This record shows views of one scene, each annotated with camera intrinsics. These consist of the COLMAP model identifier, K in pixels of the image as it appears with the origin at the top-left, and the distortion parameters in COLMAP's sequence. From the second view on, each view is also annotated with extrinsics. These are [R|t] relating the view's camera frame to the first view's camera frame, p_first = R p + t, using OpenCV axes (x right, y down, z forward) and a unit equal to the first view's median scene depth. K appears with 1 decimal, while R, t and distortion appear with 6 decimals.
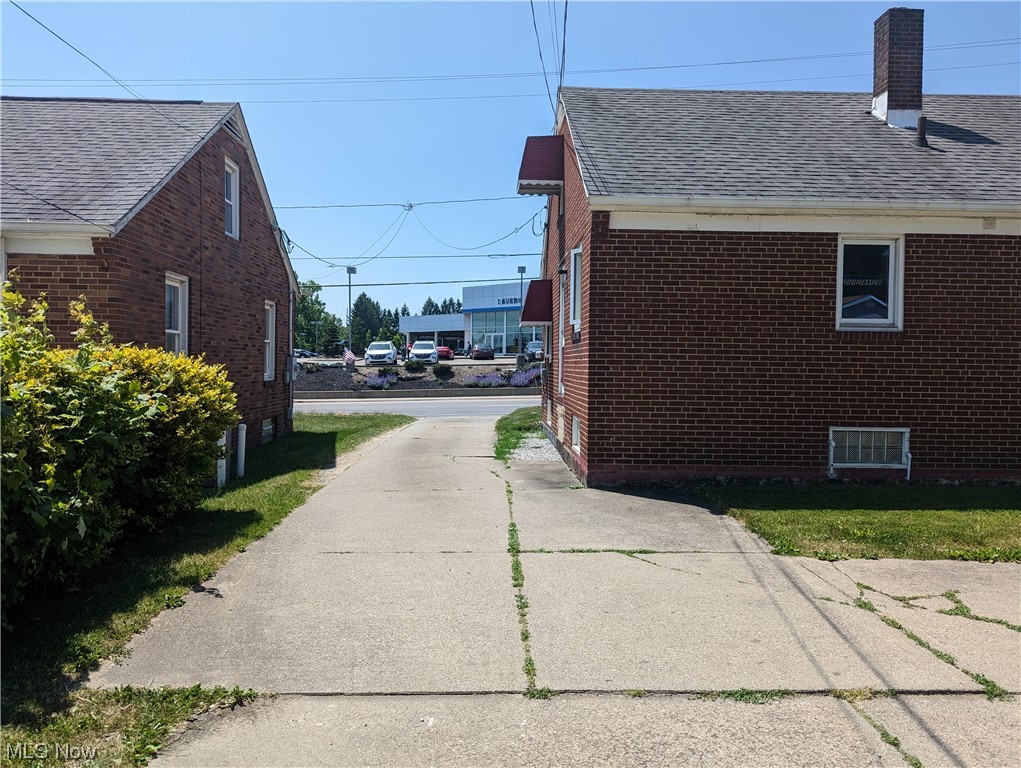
lens RADIAL K [[714.0, 0, 511.6], [0, 714.0, 362.5], [0, 0, 1]] dist [0.074214, -0.065602]
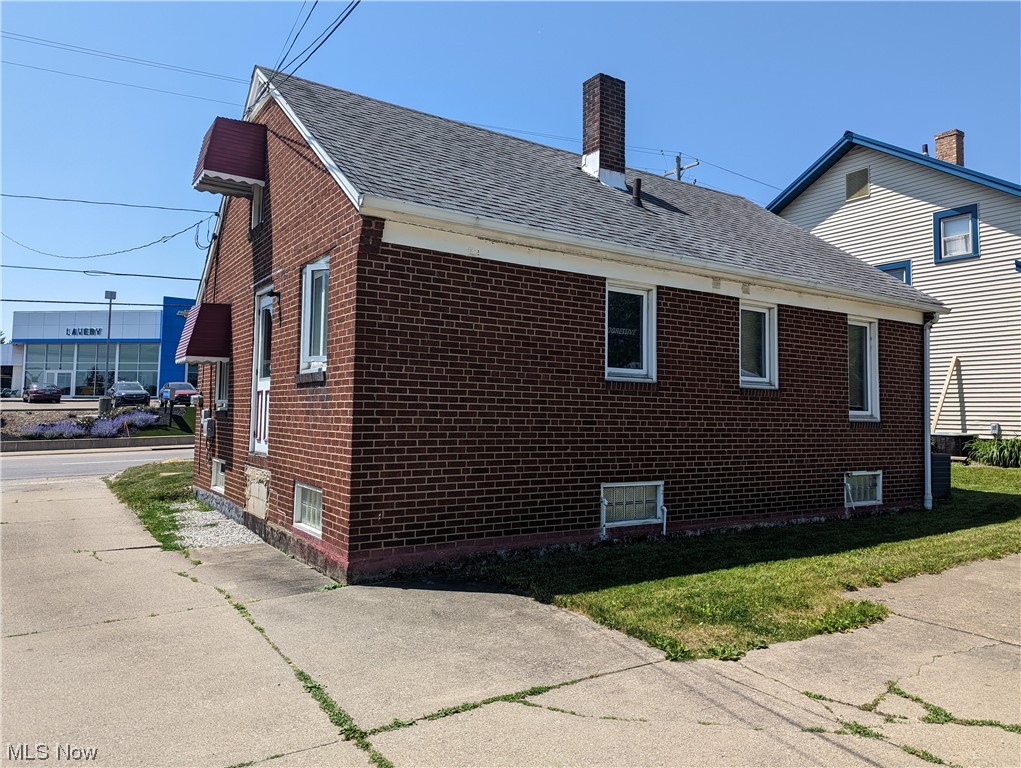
lens RADIAL K [[714.0, 0, 511.6], [0, 714.0, 362.5], [0, 0, 1]] dist [0.074214, -0.065602]
pose [[0.853591, 0.038864, 0.519492, -0.141198], [-0.006593, 0.997939, -0.063824, -0.006570], [-0.520902, 0.051055, 0.852088, 0.266465]]
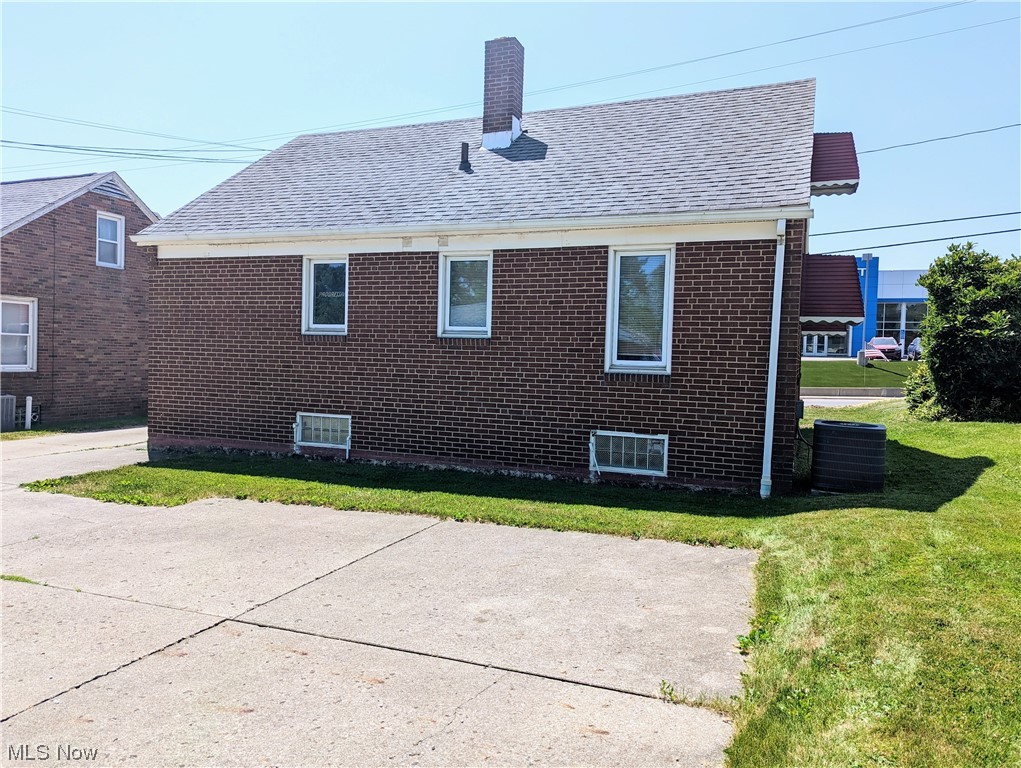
lens RADIAL K [[691.3, 0, 510.5], [0, 691.3, 384.0], [0, 0, 1]] dist [0.052488, -0.001430]
pose [[0.920472, 0.025477, -0.389977, 1.243337], [-0.021797, 0.999666, 0.013861, 0.016490], [0.390200, -0.004259, 0.920720, 0.044591]]
